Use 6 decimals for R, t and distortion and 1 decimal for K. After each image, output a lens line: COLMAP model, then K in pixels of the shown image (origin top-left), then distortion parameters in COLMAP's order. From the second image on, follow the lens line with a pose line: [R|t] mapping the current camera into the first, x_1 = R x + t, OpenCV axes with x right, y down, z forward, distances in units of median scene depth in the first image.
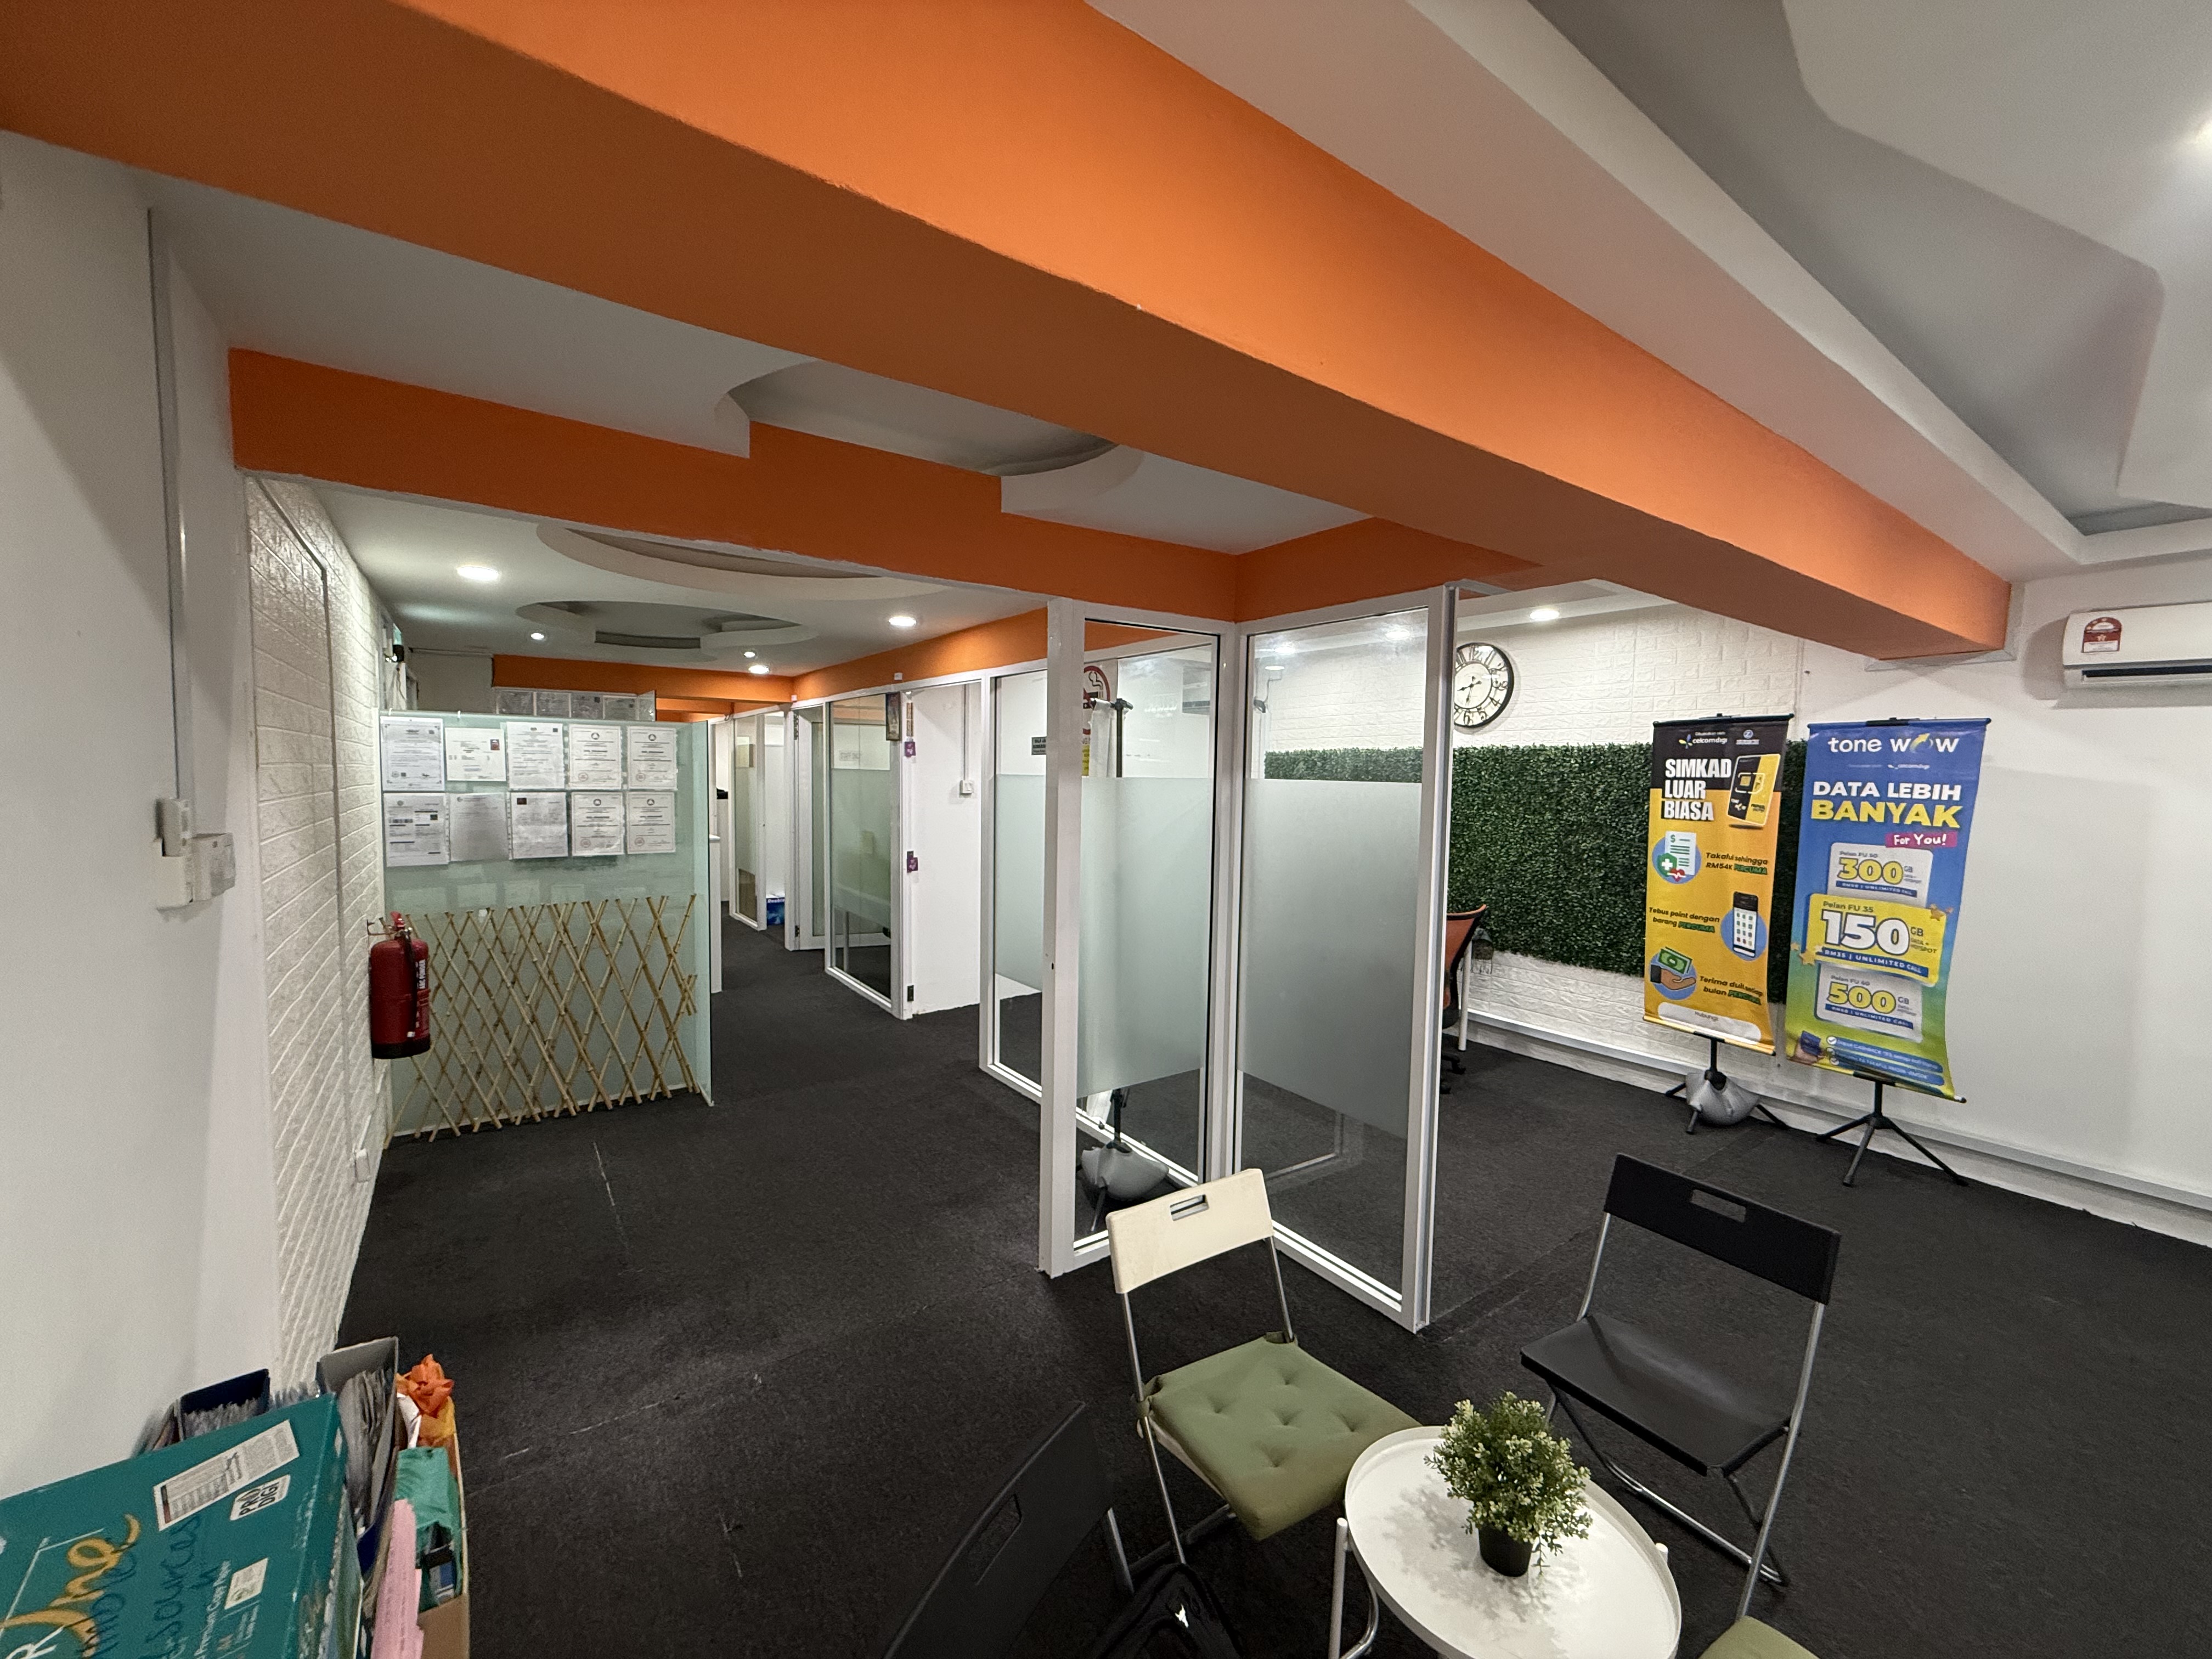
lens RADIAL K [[880.6, 0, 1099.5], [0, 880.6, 829.0], [0, 0, 1]] dist [-0.000888, -0.000430]
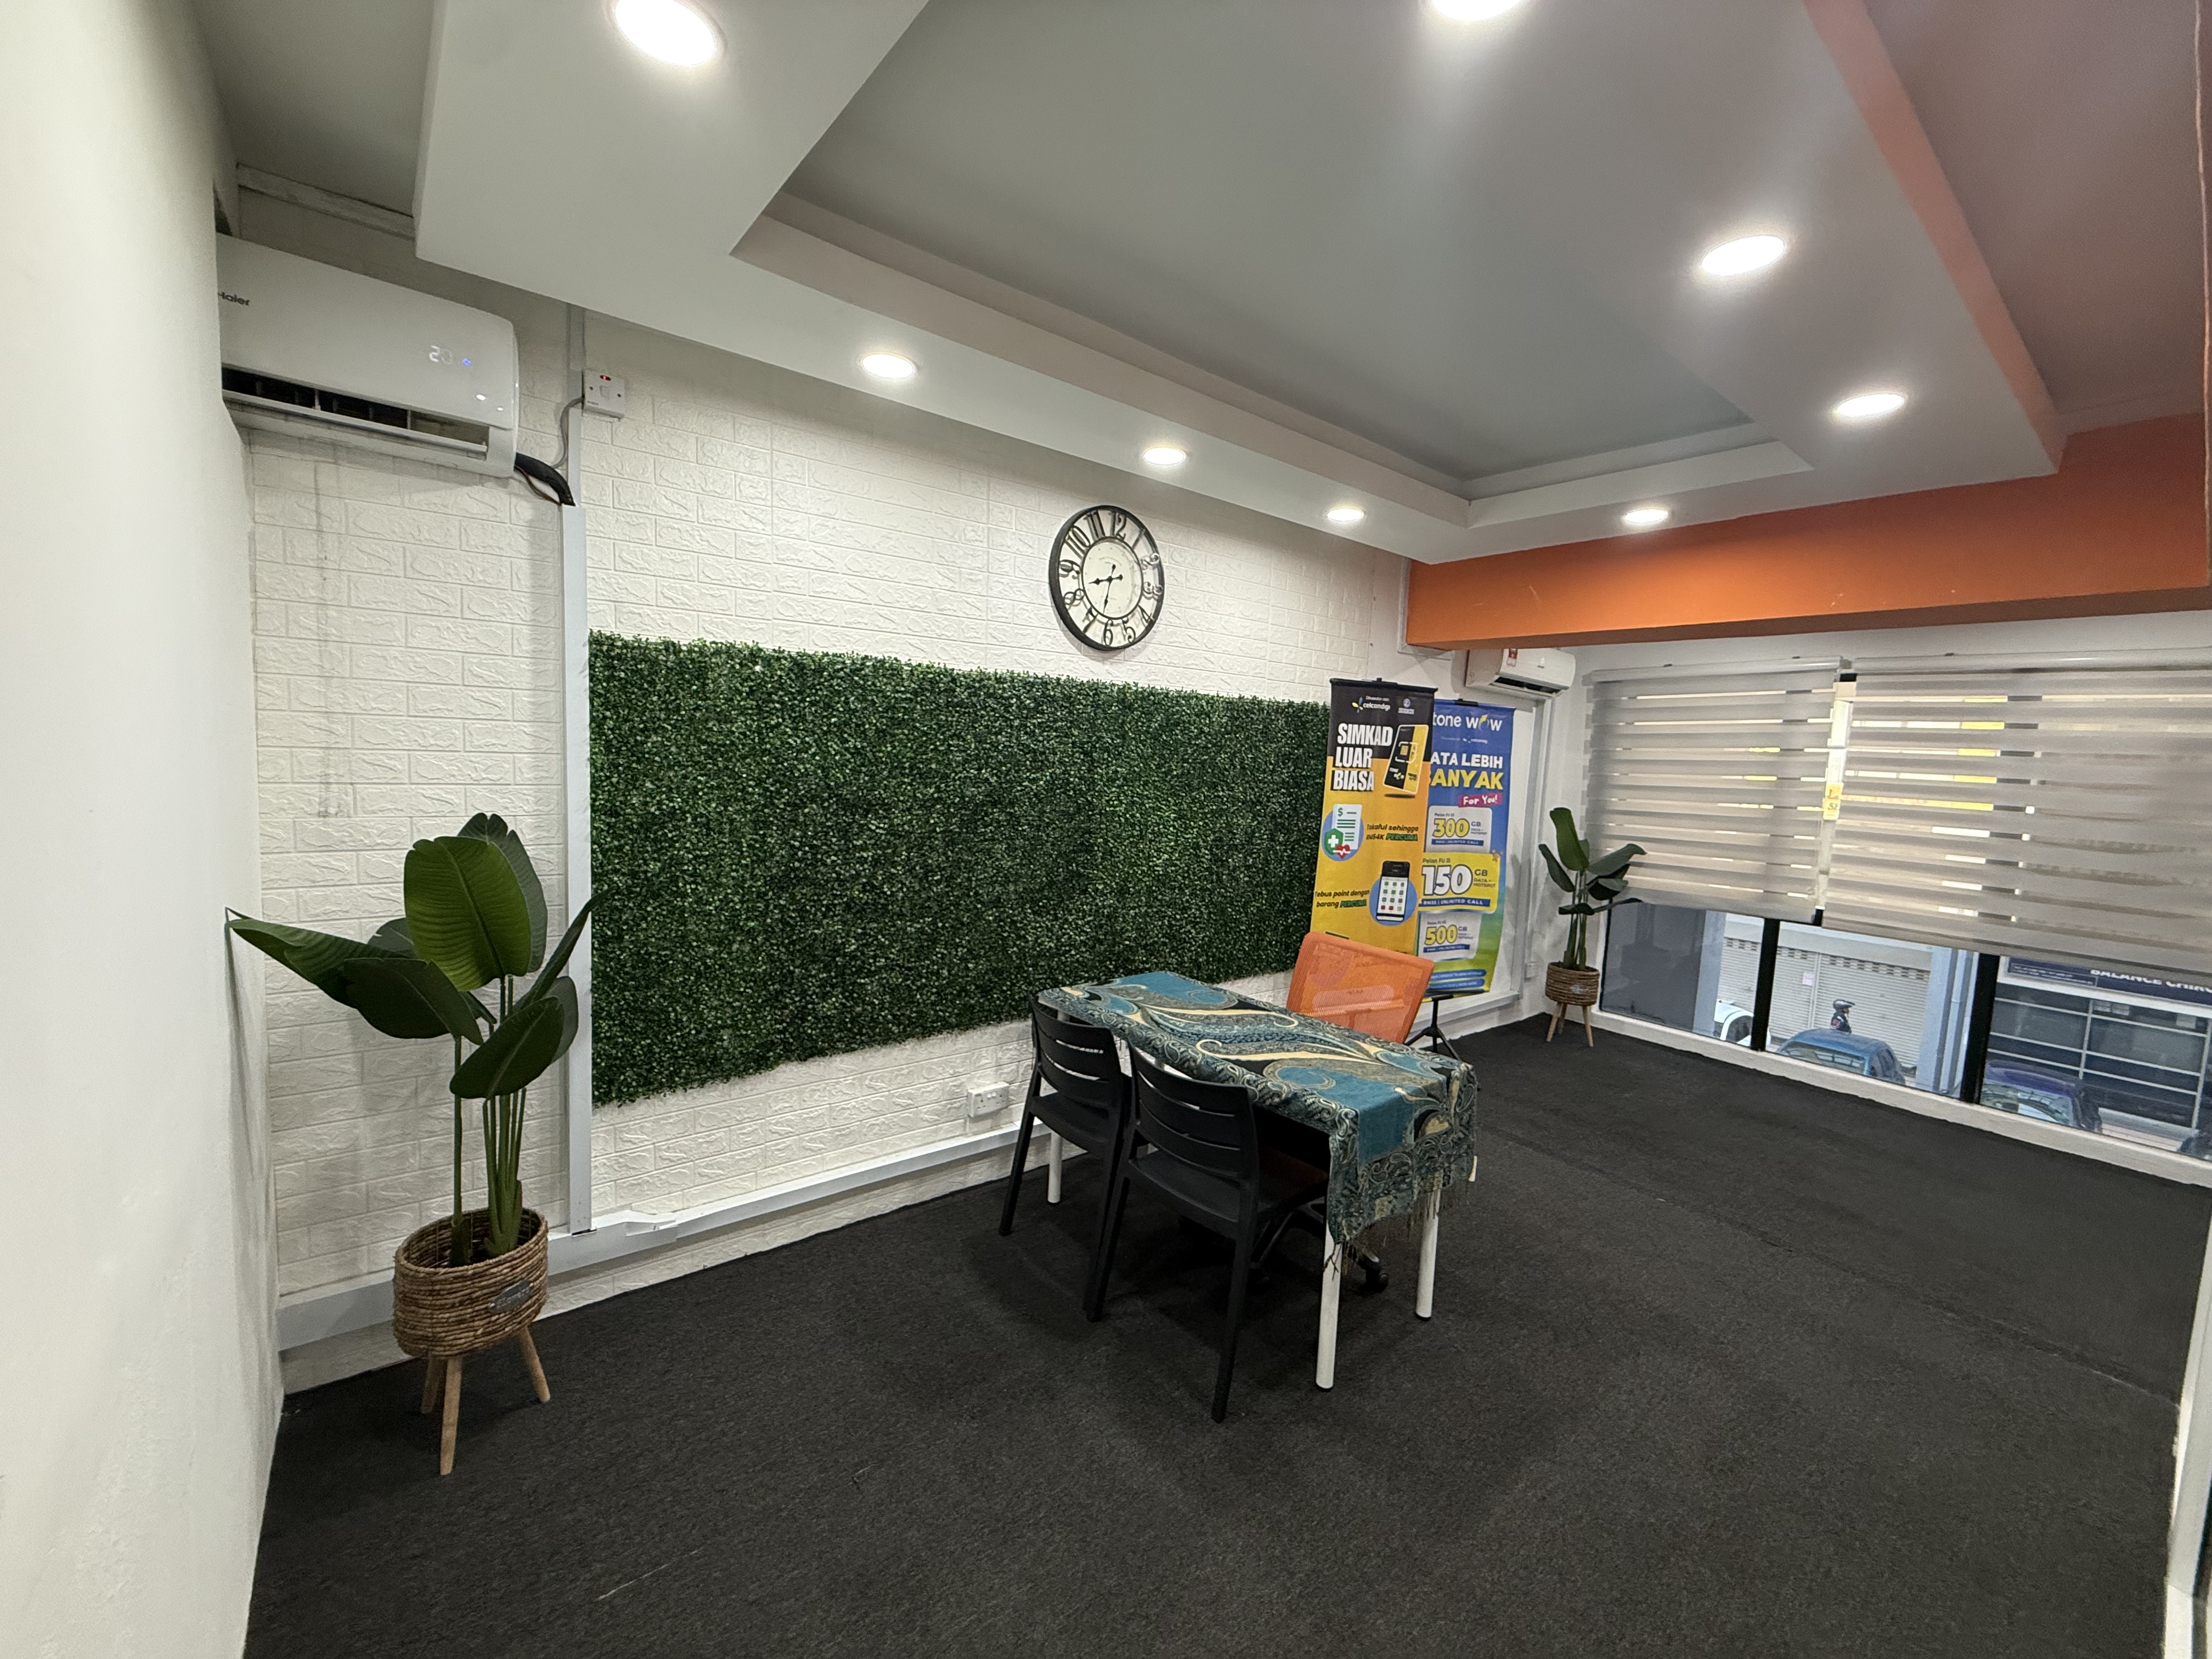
lens RADIAL K [[880.6, 0, 1099.5], [0, 880.6, 829.0], [0, 0, 1]] dist [-0.000888, -0.000430]
pose [[-0.047141, -0.107095, 0.993131, -0.255739], [0.016987, 0.994006, 0.107995, -0.080067], [-0.998744, 0.021961, -0.045039, 1.405522]]
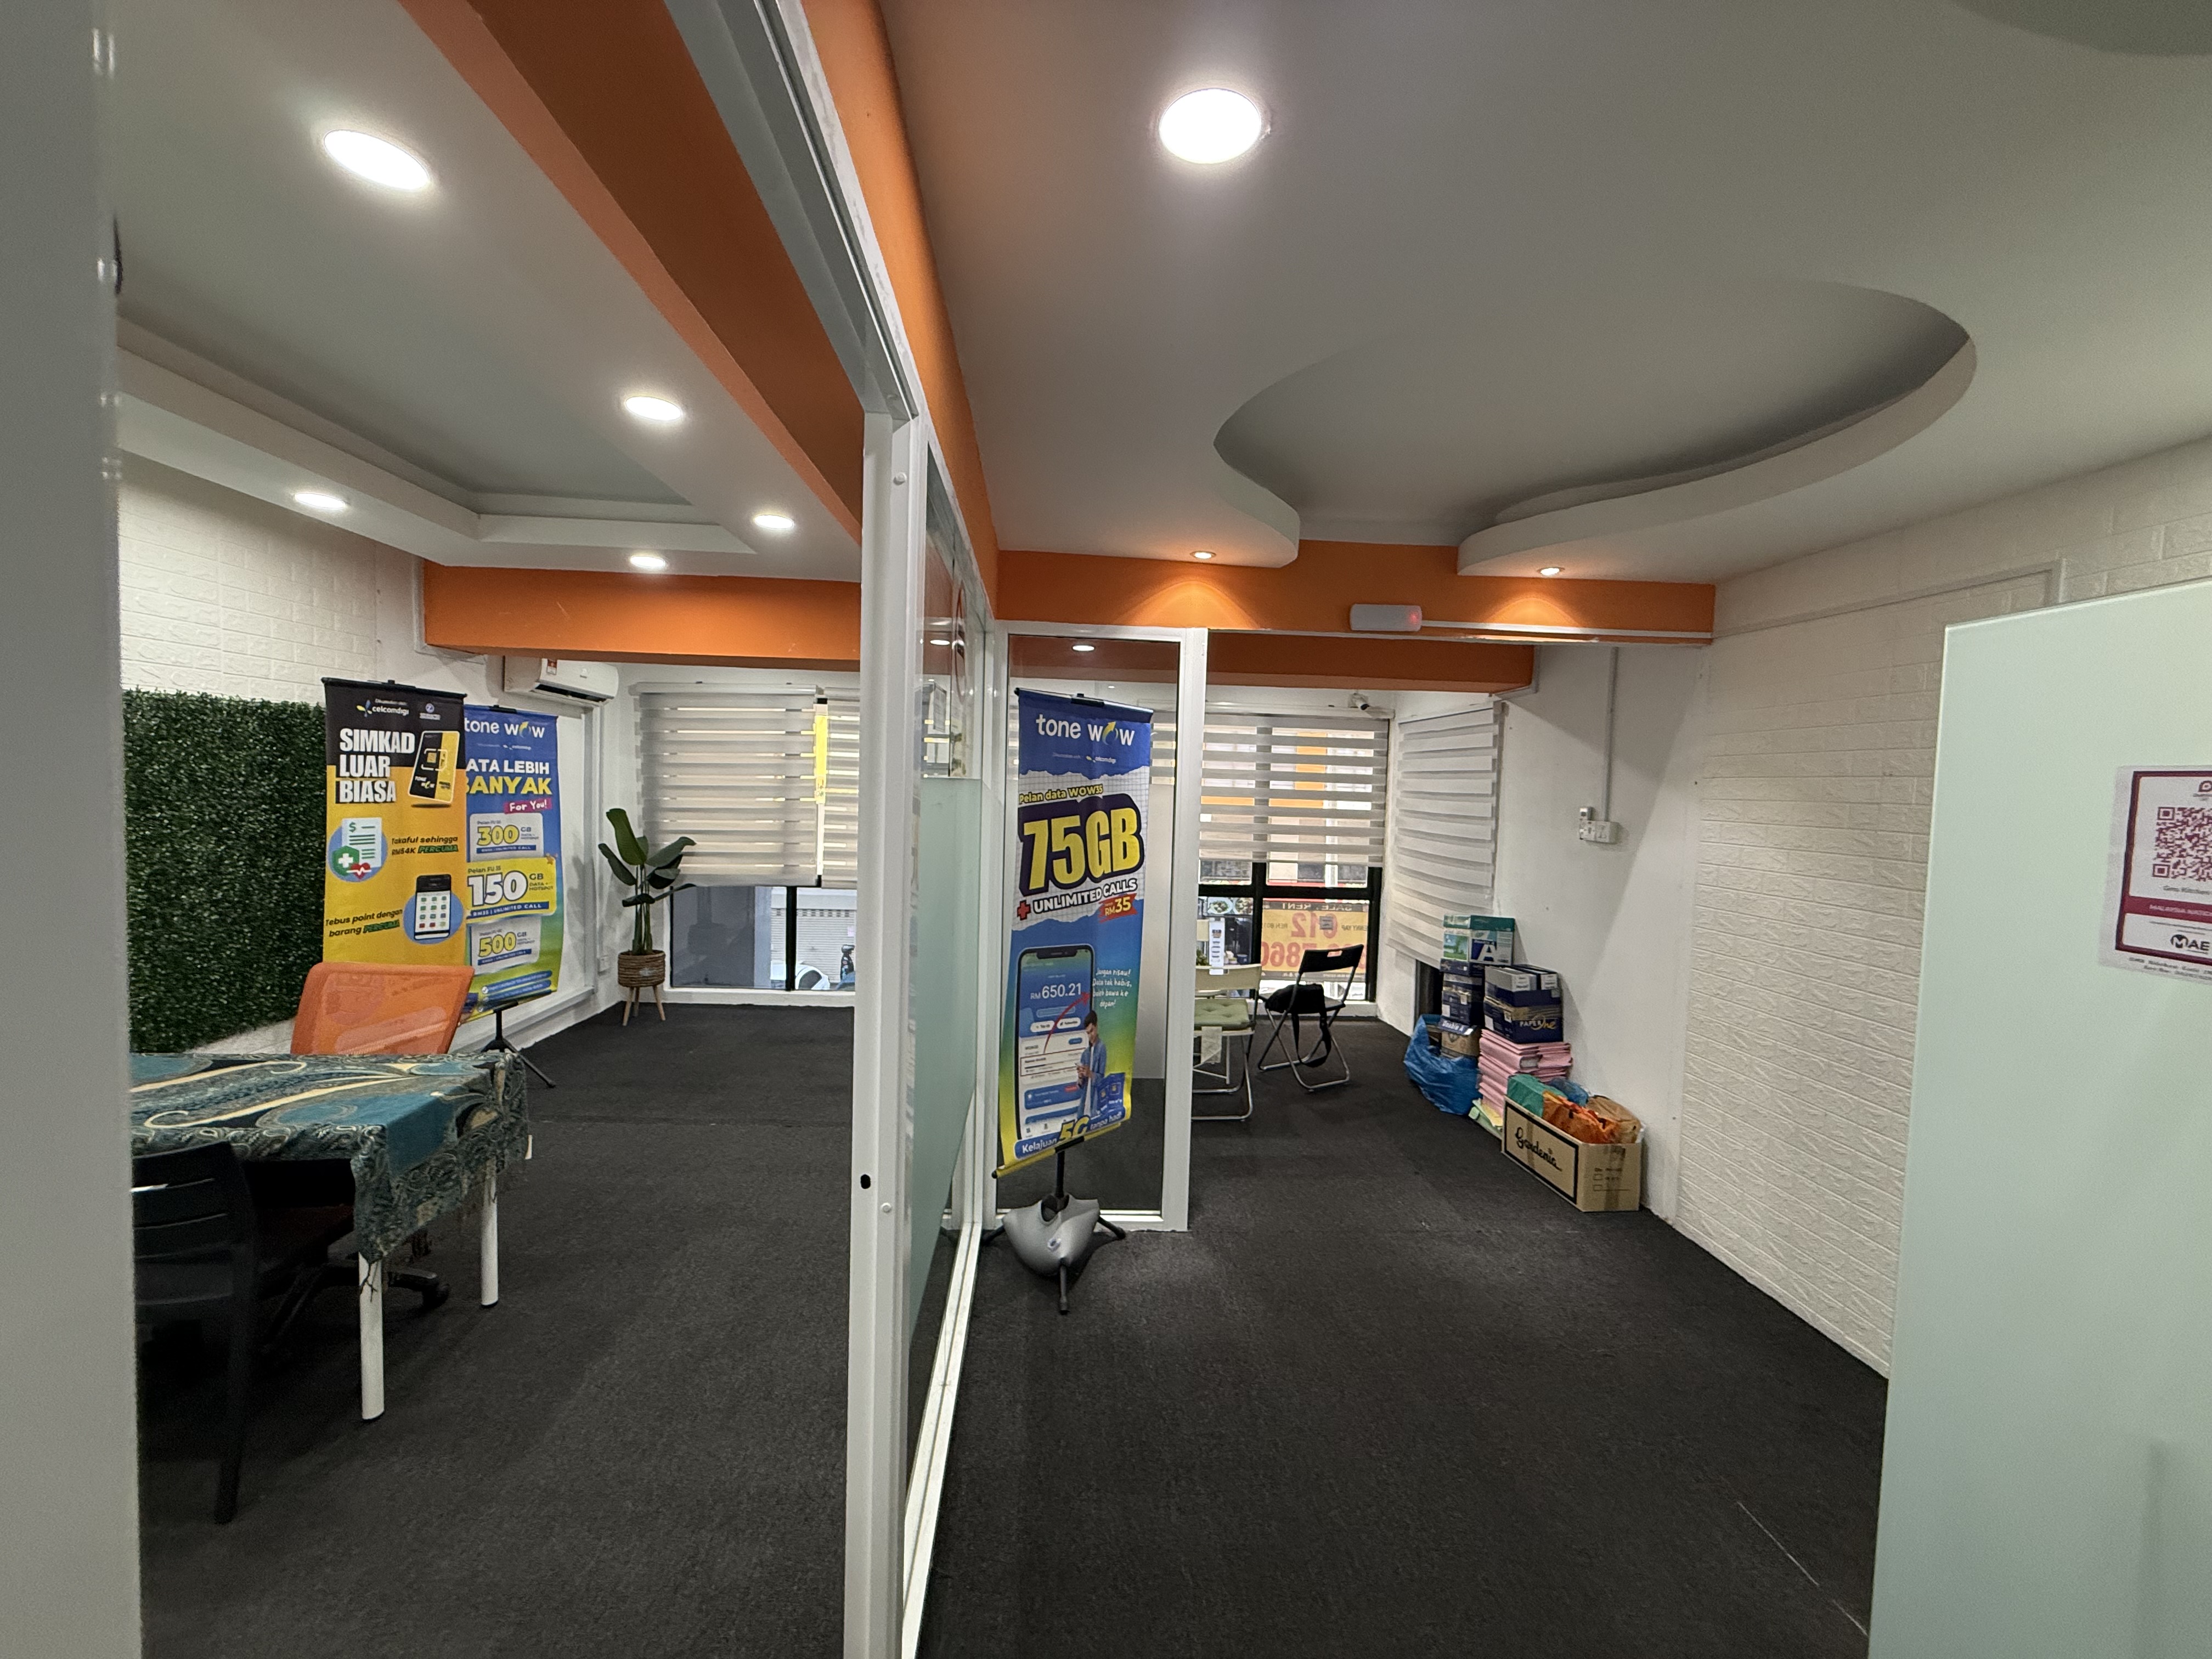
lens RADIAL K [[880.6, 0, 1099.5], [0, 880.6, 829.0], [0, 0, 1]] dist [-0.000888, -0.000430]
pose [[-0.841092, -0.068701, 0.536511, -0.392185], [-0.008176, 0.993402, 0.114391, -0.093365], [-0.540830, 0.091827, -0.836104, 1.424589]]
